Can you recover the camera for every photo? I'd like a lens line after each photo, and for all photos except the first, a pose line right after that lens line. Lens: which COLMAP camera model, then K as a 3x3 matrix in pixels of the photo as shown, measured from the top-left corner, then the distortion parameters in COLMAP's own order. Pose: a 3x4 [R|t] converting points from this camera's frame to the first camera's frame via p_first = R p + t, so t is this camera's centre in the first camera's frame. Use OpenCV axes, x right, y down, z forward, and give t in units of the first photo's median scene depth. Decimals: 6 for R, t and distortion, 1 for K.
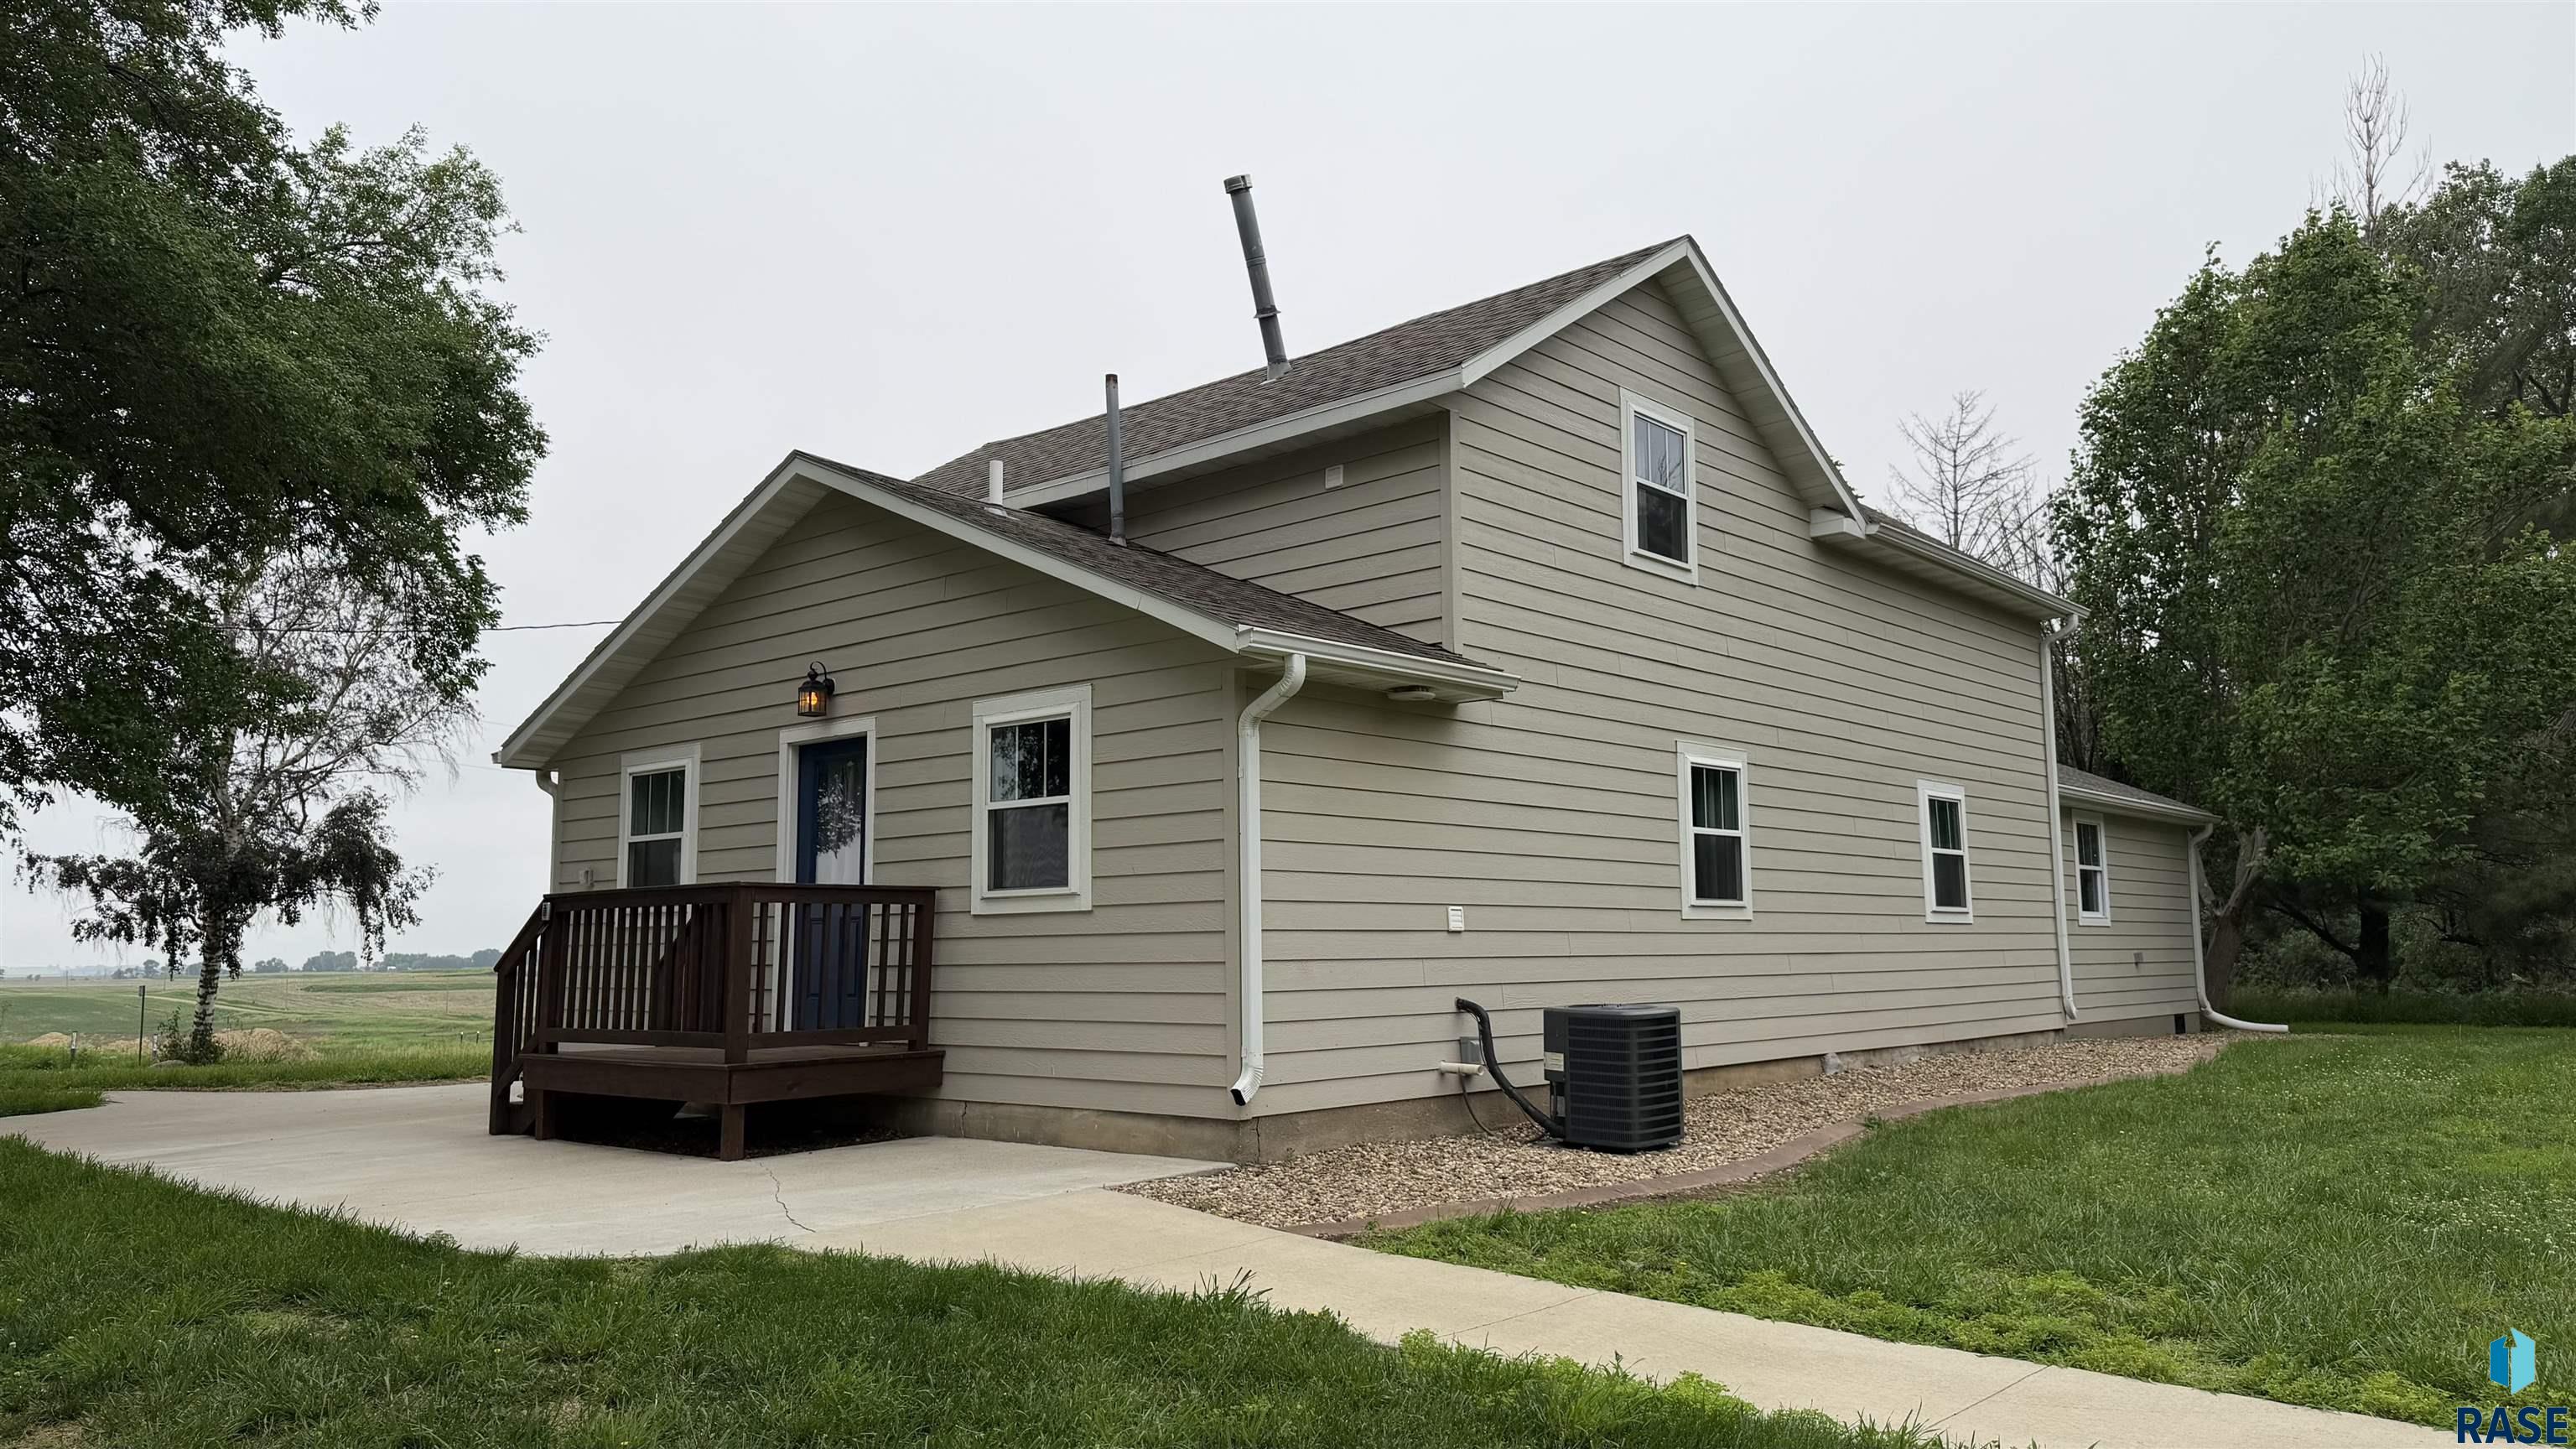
lens RADIAL K [[1848.2, 0, 1289.0], [0, 1848.2, 747.0], [0, 0, 1]] dist [0.048143, -0.046614]
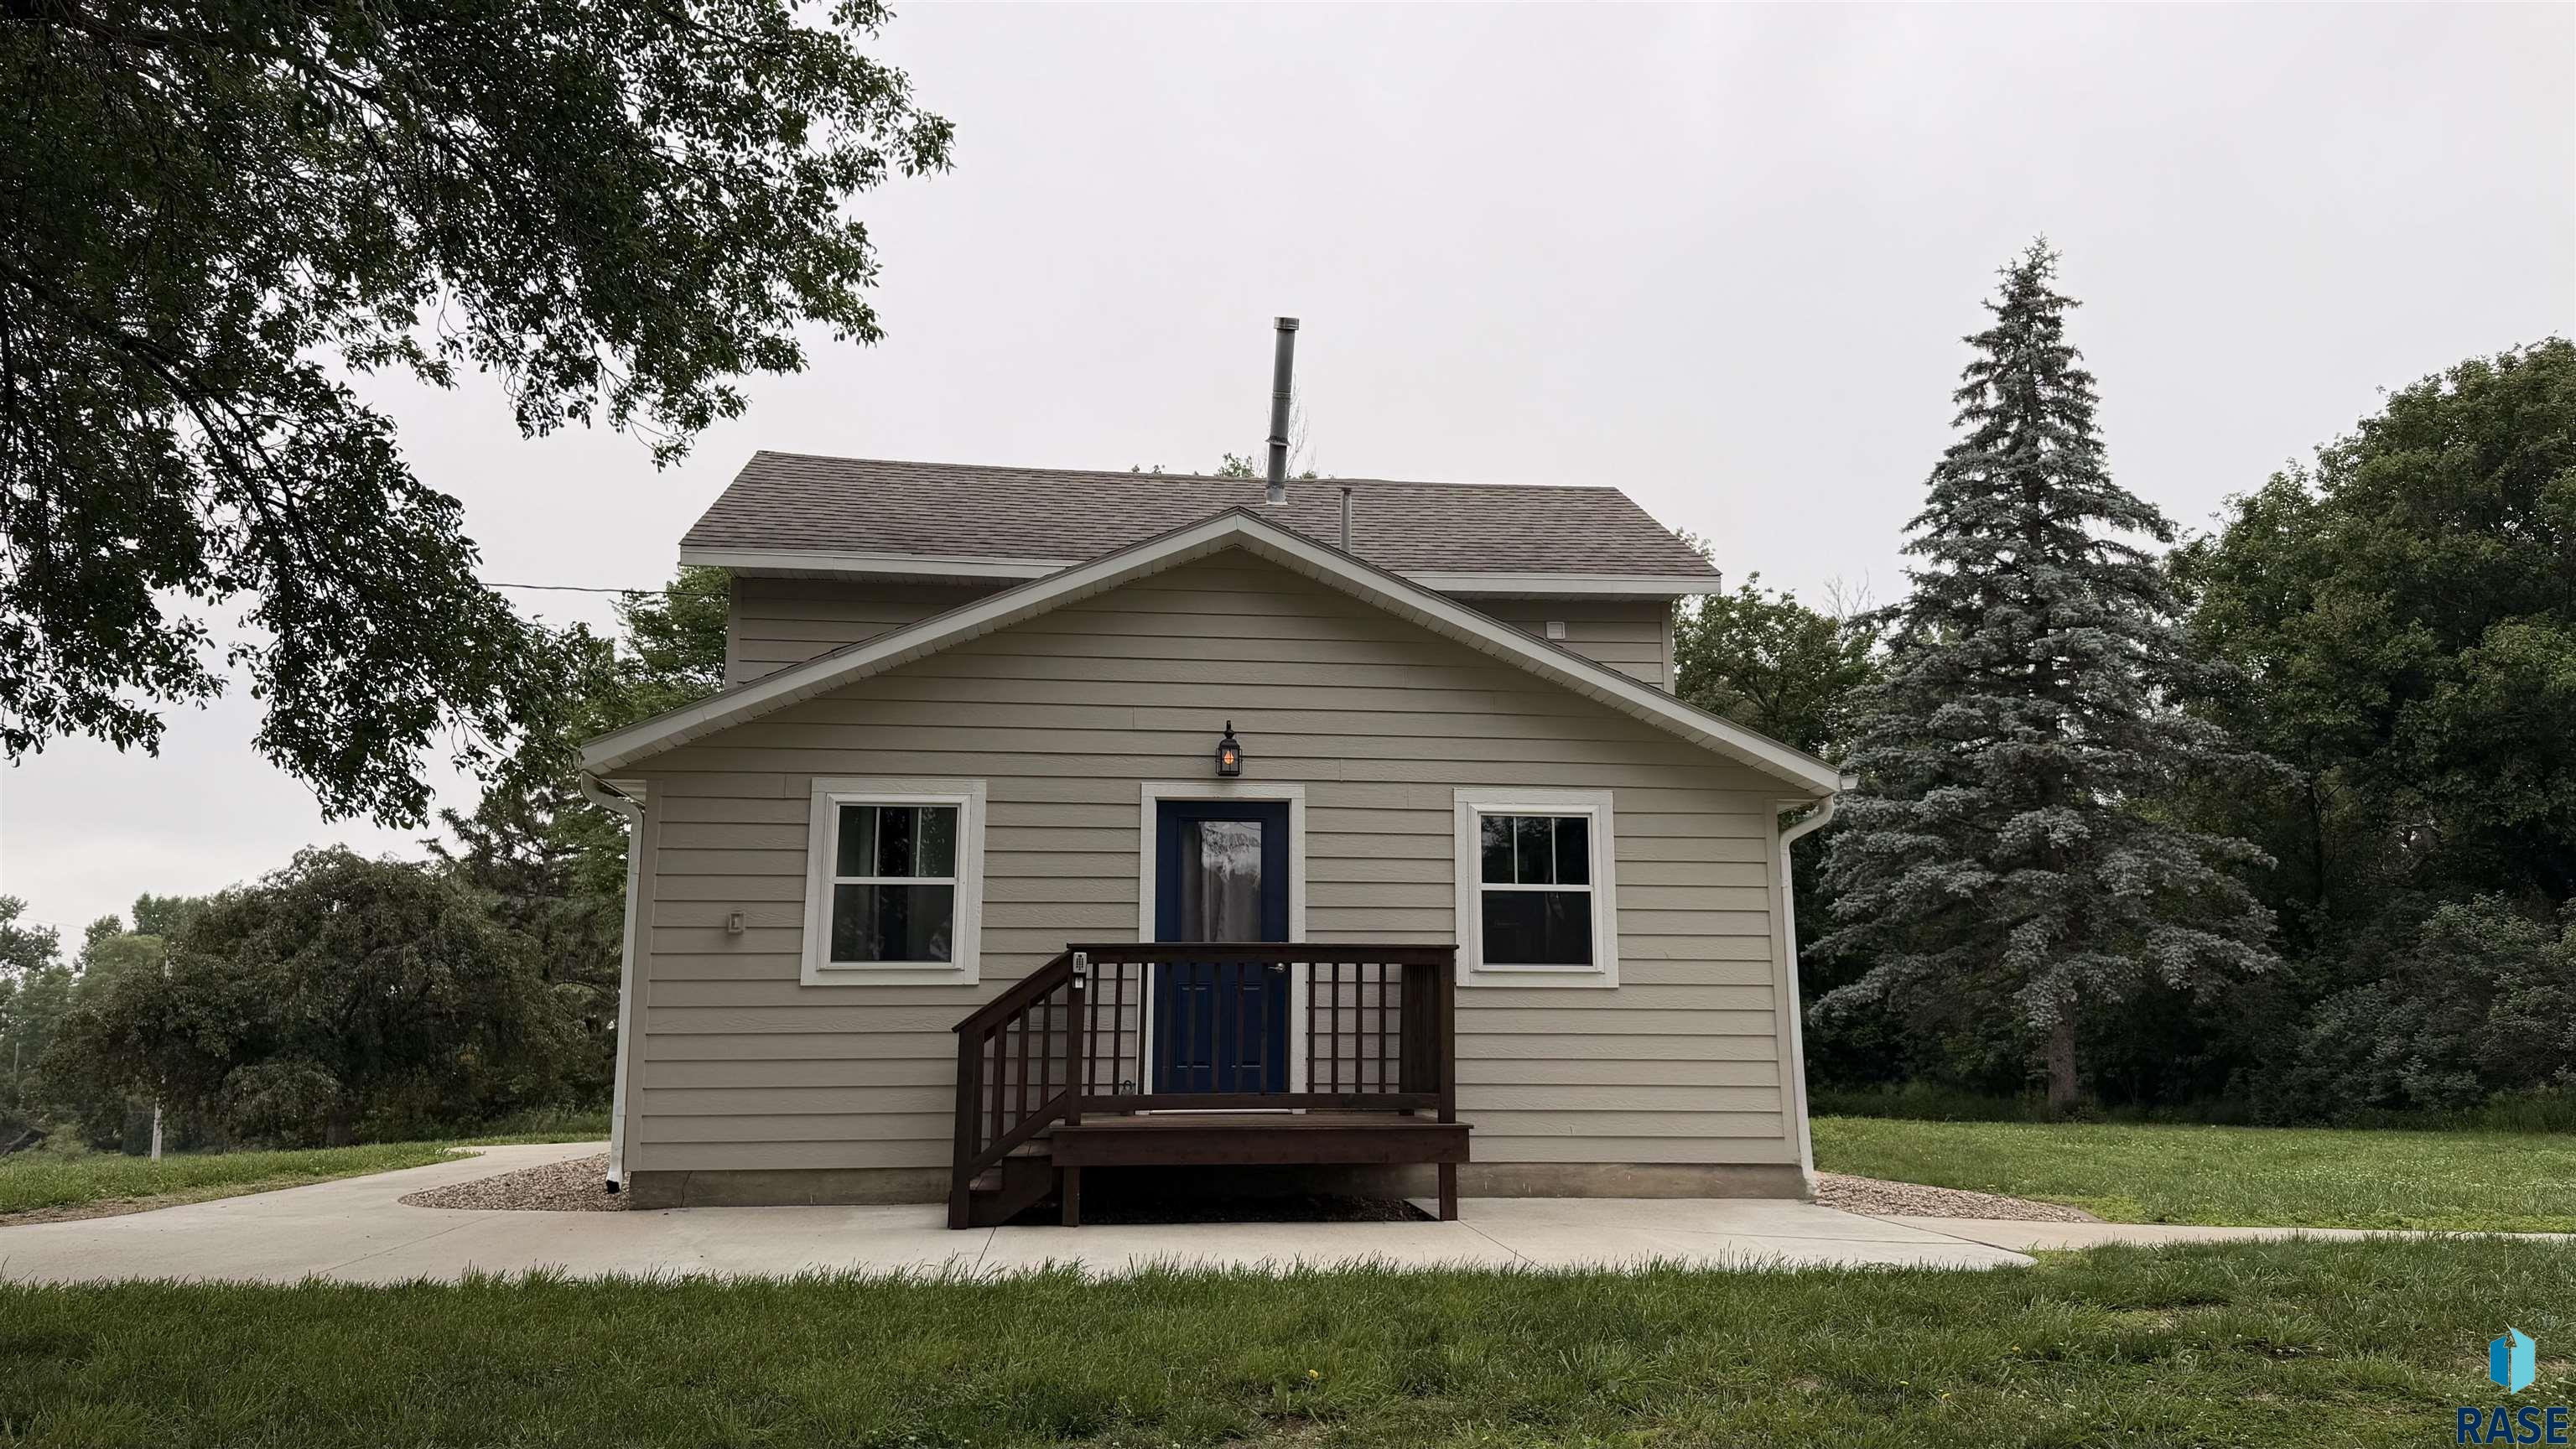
lens RADIAL K [[1848.2, 0, 1288.9], [0, 1848.2, 738.9], [0, 0, 1]] dist [0.048143, -0.046614]
pose [[0.689057, 0.137761, 0.711493, -1.023298], [-0.090049, 0.990433, -0.104561, 0.069805], [-0.719091, 0.007979, 0.694871, 0.326545]]
